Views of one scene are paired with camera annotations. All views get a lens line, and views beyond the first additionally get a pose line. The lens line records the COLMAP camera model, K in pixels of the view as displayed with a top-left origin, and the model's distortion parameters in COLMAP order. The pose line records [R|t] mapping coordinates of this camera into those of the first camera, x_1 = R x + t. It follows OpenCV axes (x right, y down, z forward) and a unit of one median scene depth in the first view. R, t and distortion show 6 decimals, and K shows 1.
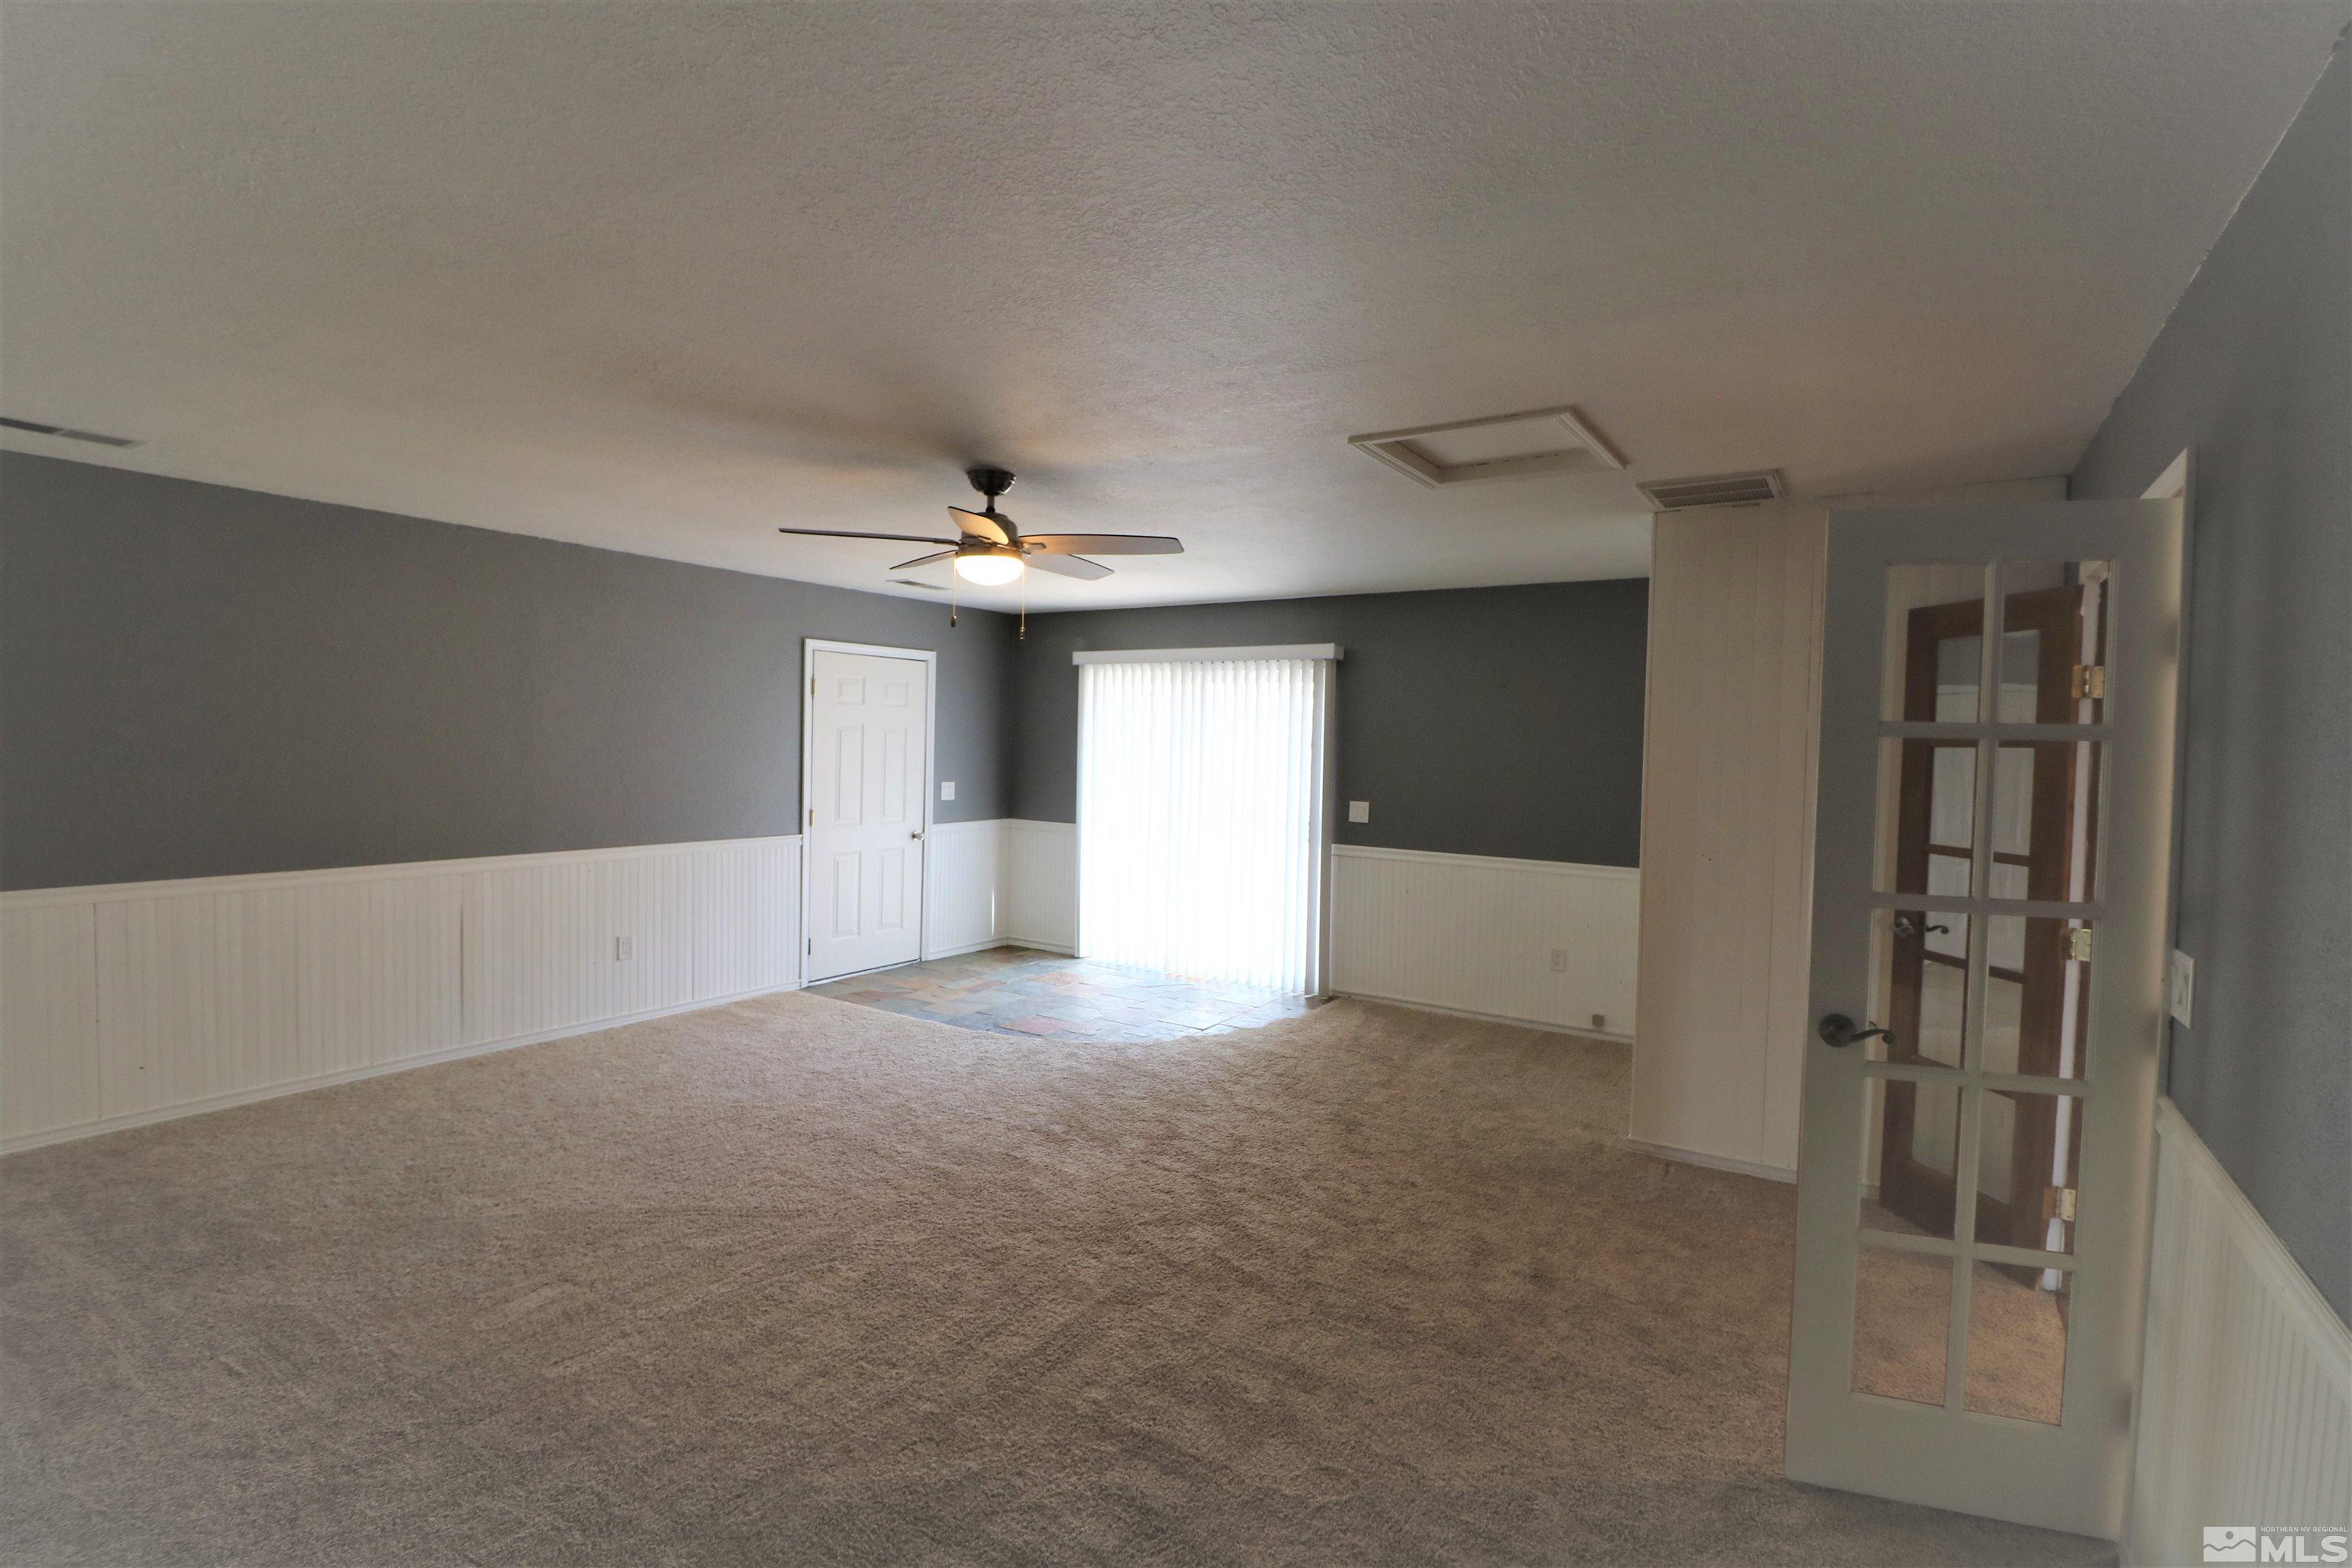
lens RADIAL K [[1082.4, 0, 1202.5], [0, 1082.4, 784.8], [0, 0, 1]] dist [-0.009402, -0.007589]
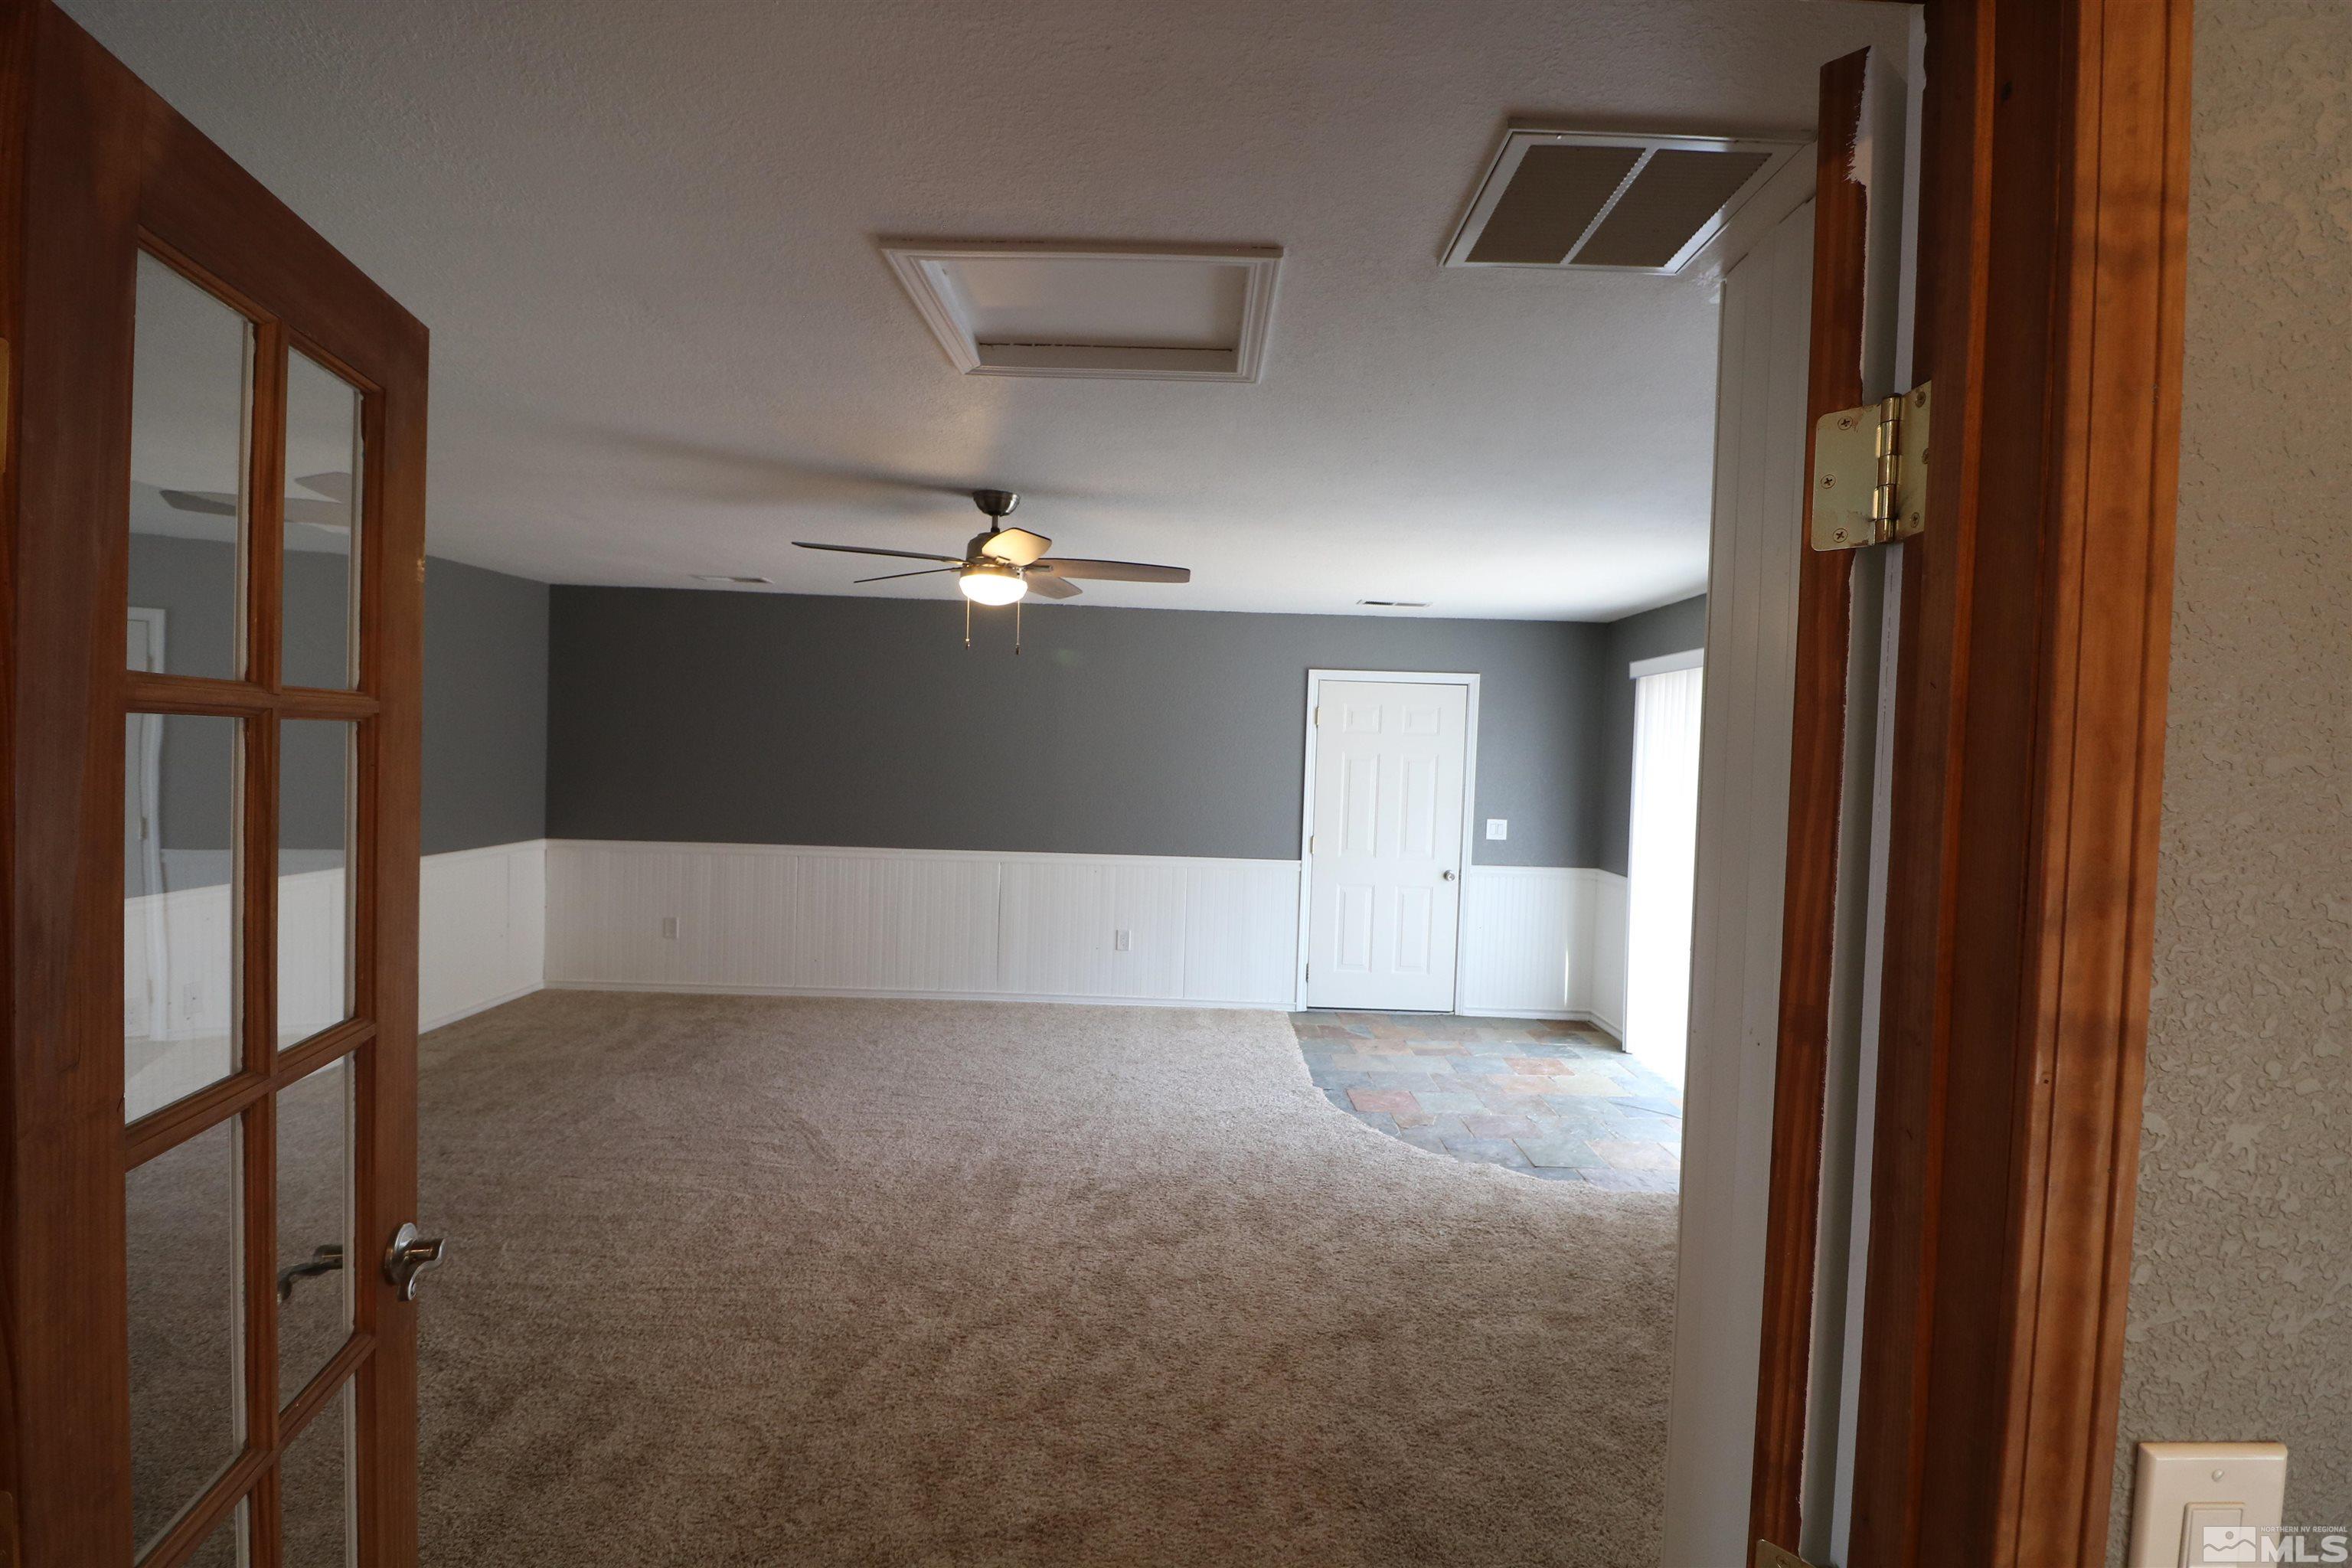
lens RADIAL K [[1082.4, 0, 1191.2], [0, 1082.4, 784.7], [0, 0, 1]] dist [-0.009402, -0.007589]
pose [[0.541827, 0.020570, -0.840238, 0.562404], [-0.054116, 0.998480, -0.010452, -0.012512], [0.838746, 0.051134, 0.542116, 0.464720]]
